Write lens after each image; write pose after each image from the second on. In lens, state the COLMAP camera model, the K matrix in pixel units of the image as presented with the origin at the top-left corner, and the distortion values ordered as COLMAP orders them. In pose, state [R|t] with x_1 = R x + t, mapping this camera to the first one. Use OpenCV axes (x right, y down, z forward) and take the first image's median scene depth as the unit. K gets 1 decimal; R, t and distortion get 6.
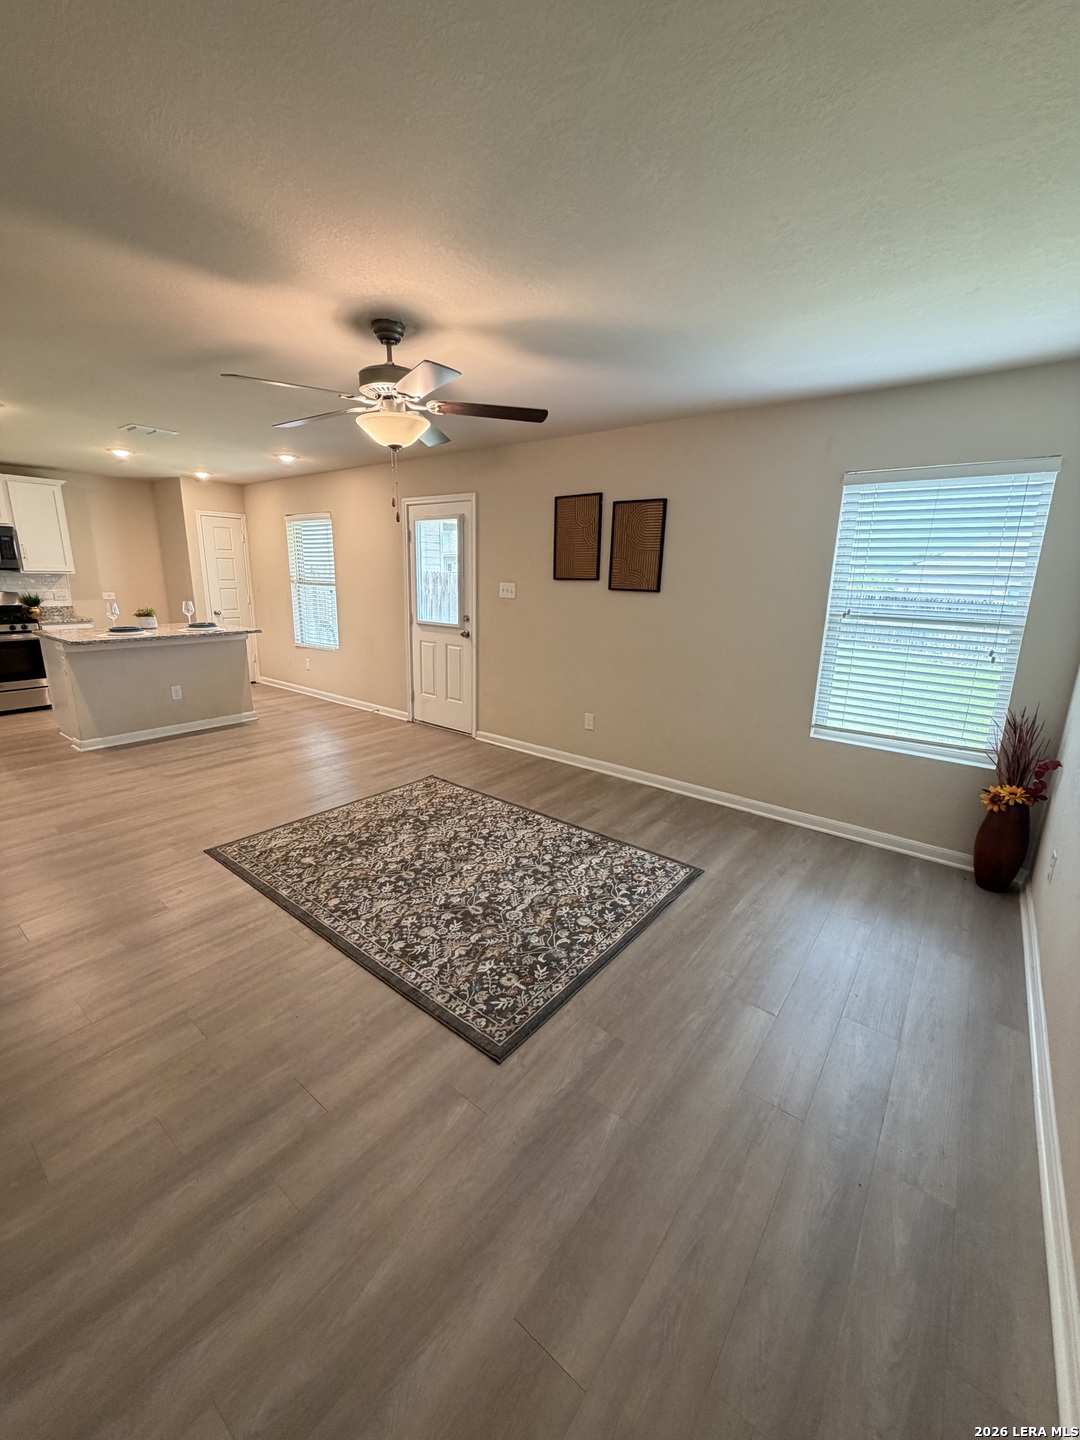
lens RADIAL K [[569.7, 0, 536.7], [0, 569.7, 711.4], [0, 0, 1]] dist [-0.002395, -0.000160]
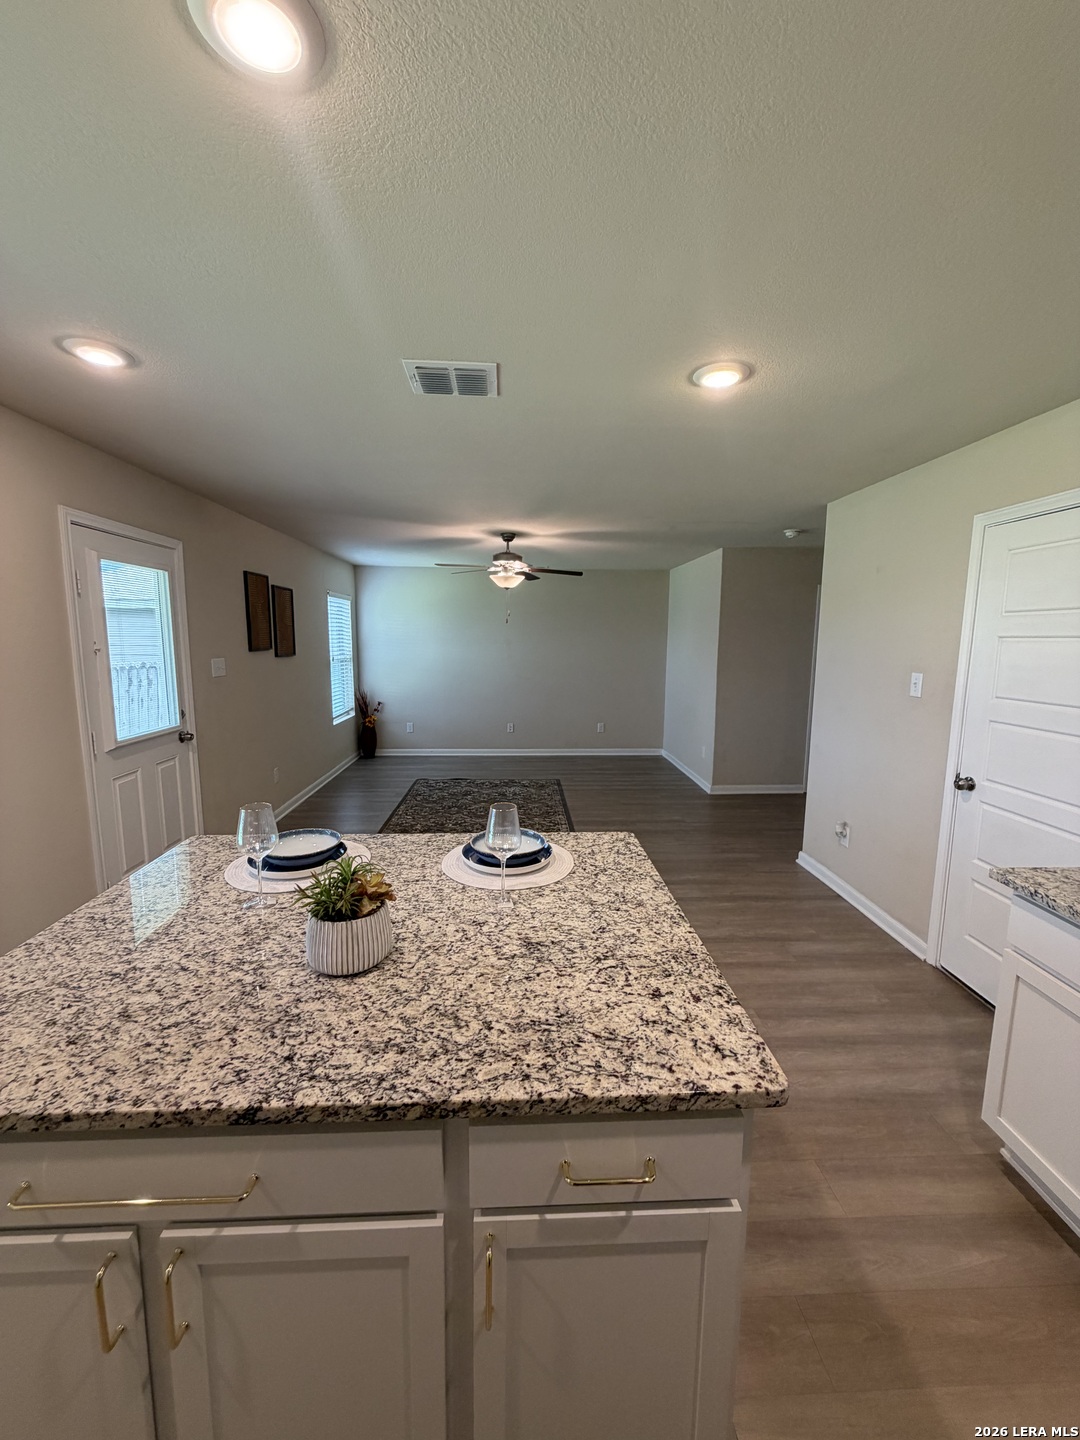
lens RADIAL K [[569.7, 0, 544.4], [0, 569.7, 718.9], [0, 0, 1]] dist [-0.002395, -0.000160]
pose [[-0.651097, -0.133664, 0.747132, -0.847608], [0.159277, 0.938390, 0.306684, -0.273527], [-0.742094, 0.318682, -0.589693, 0.983466]]
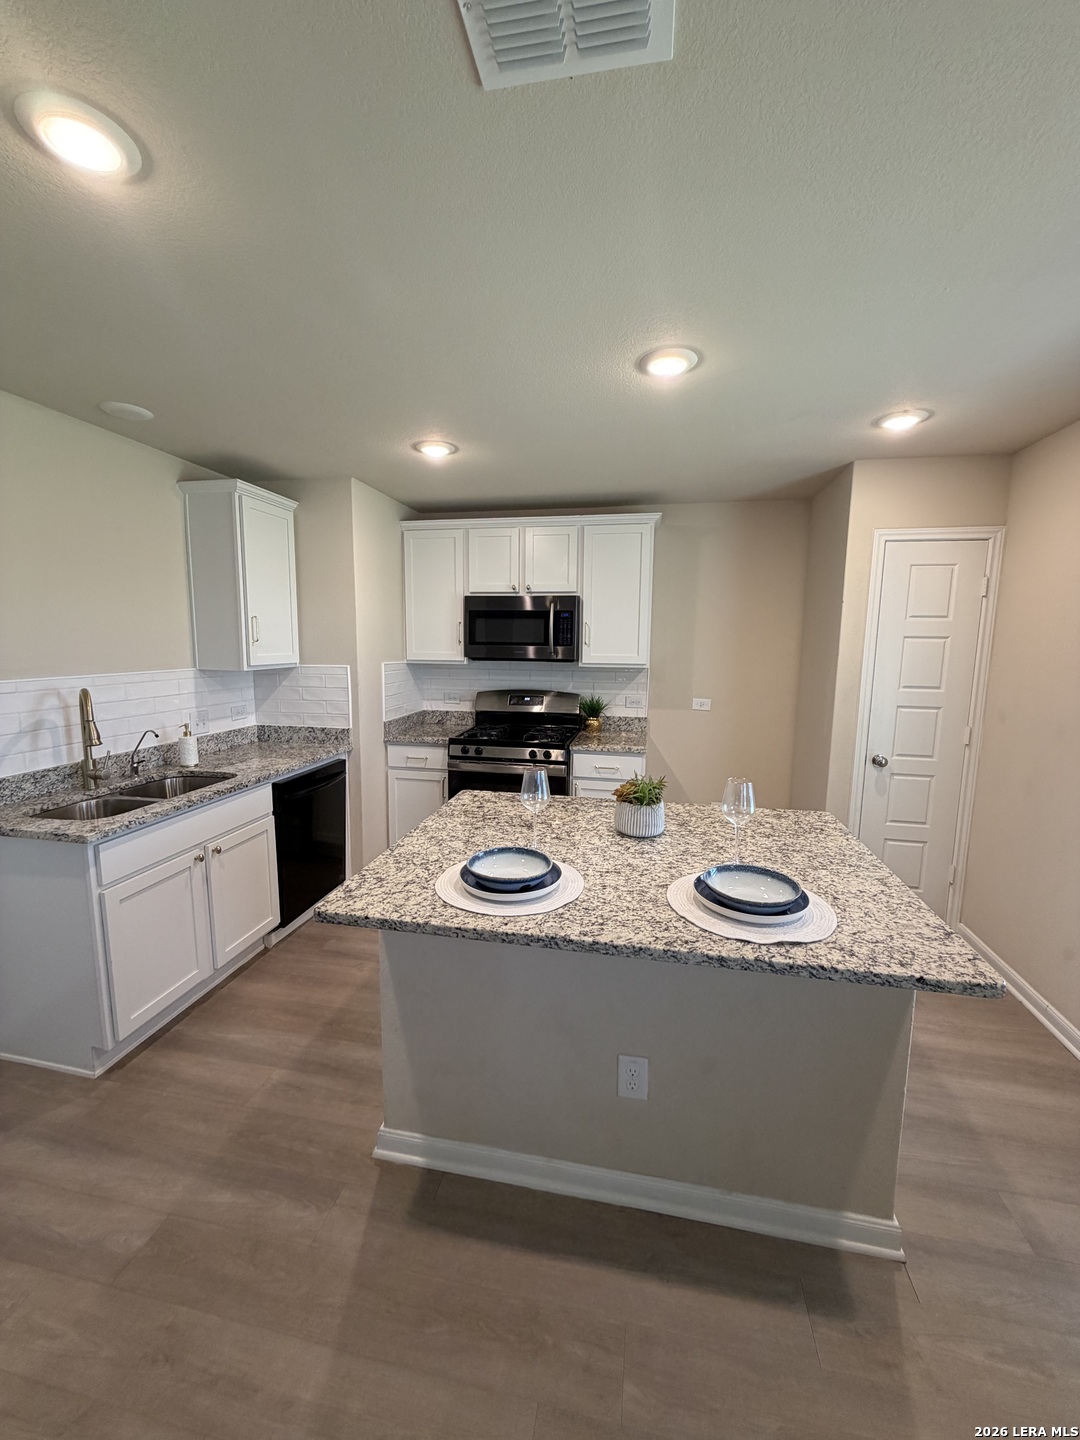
lens RADIAL K [[569.7, 0, 548.9], [0, 569.7, 713.9], [0, 0, 1]] dist [-0.002395, -0.000160]
pose [[0.455734, 0.104204, -0.883995, -0.368854], [-0.214997, 0.976605, 0.004281, -0.194175], [0.863761, 0.188105, 0.467476, 0.711292]]
